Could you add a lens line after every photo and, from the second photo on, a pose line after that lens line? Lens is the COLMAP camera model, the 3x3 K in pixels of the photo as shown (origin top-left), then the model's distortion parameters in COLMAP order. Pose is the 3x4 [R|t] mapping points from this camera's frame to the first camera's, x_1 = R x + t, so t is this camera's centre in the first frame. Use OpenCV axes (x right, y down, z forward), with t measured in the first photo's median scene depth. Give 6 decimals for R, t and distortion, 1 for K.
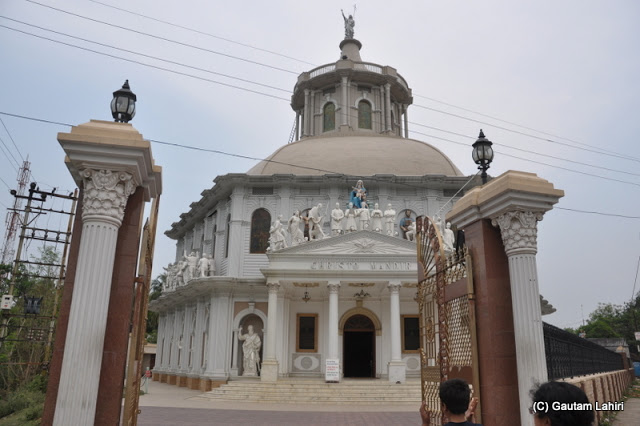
lens RADIAL K [[491.8, 0, 320.0], [0, 491.8, 213.0], [0, 0, 1]] dist [-0.072730, 0.002588]
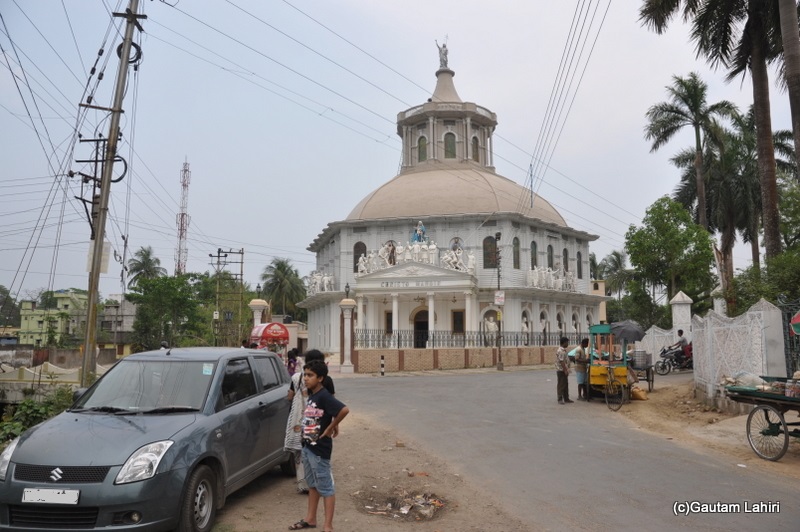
lens RADIAL K [[614.7, 0, 400.0], [0, 614.7, 266.0], [0, 0, 1]] dist [-0.072730, 0.002588]
pose [[0.976476, -0.046179, -0.210624, 0.283431], [0.082226, 0.982735, 0.165743, -0.171976], [0.199334, -0.179162, 0.963414, -0.569148]]
